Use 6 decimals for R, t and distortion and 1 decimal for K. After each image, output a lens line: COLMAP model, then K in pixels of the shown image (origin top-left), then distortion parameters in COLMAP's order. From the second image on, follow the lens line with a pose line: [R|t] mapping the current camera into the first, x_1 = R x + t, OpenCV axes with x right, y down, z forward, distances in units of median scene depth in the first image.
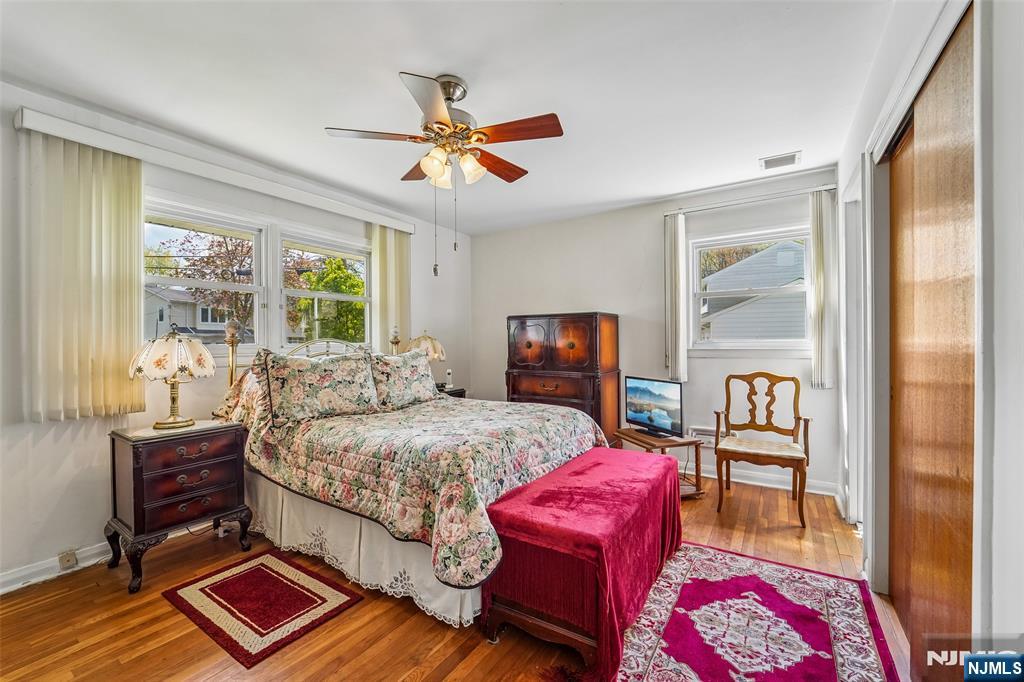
lens RADIAL K [[418.8, 0, 511.3], [0, 418.8, 342.9], [0, 0, 1]] dist [-0.011306, -0.000598]
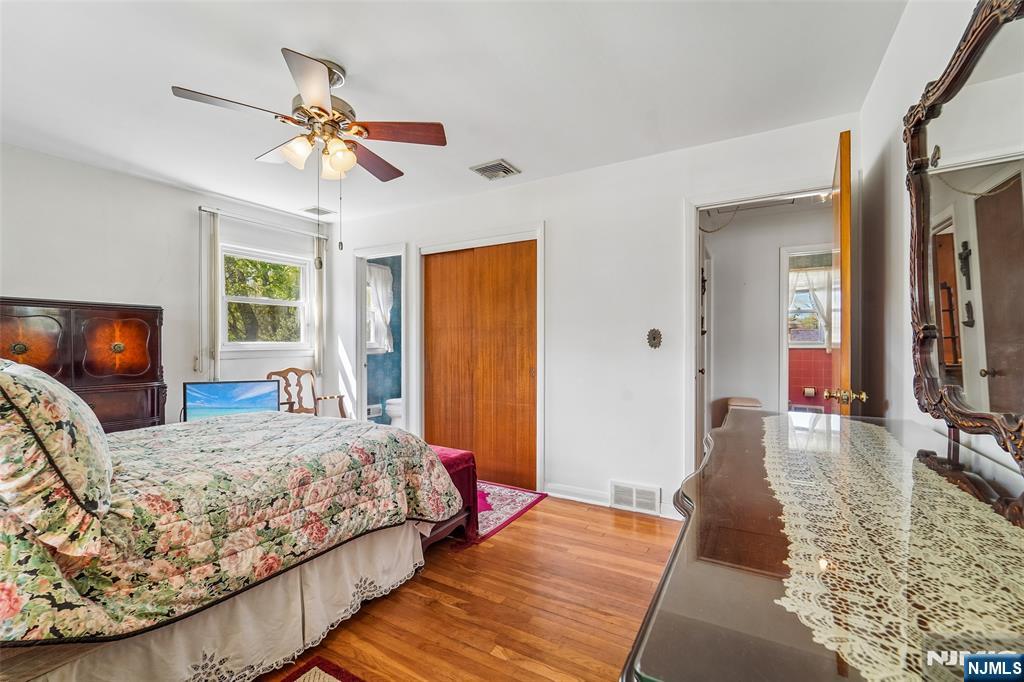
lens RADIAL K [[429.8, 0, 512.0], [0, 429.8, 341.0], [0, 0, 1]] dist [-0.015248, -0.000667]
pose [[-0.052469, 0.011668, 0.998554, -1.100788], [0.001624, 0.999931, -0.011599, 0.006211], [-0.998621, 0.001013, -0.052484, 0.606391]]
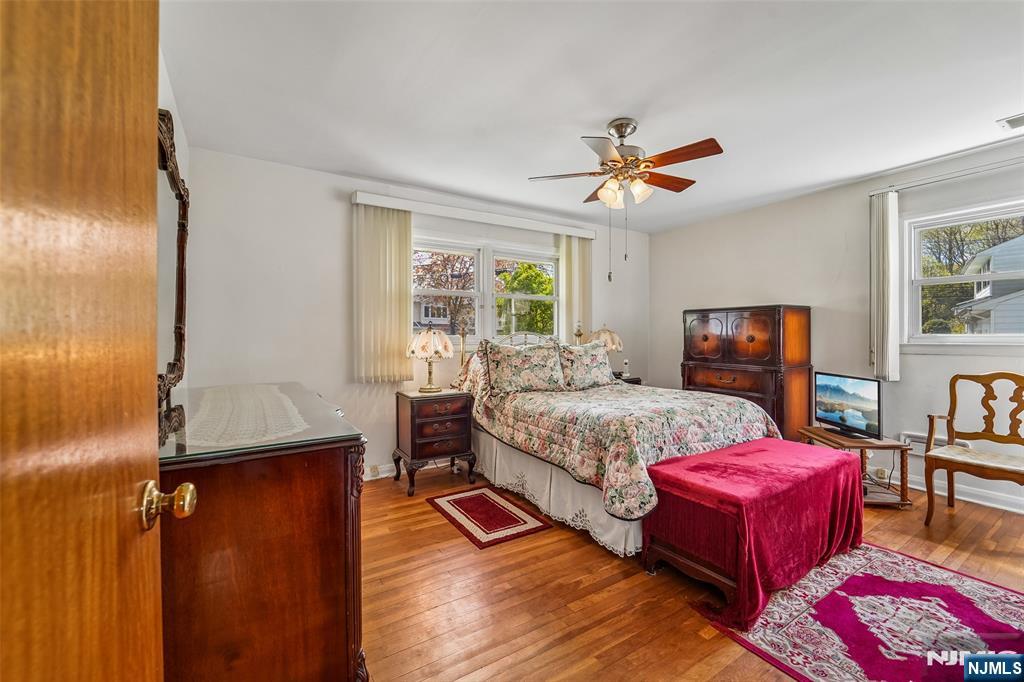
lens RADIAL K [[418.5, 0, 511.3], [0, 418.5, 338.0], [0, 0, 1]] dist [-0.011154, -0.000105]
pose [[0.908162, 0.008181, -0.418540, 0.072050], [-0.005581, 0.999957, 0.007438, -0.000263], [0.418583, -0.004419, 0.908168, -0.242403]]
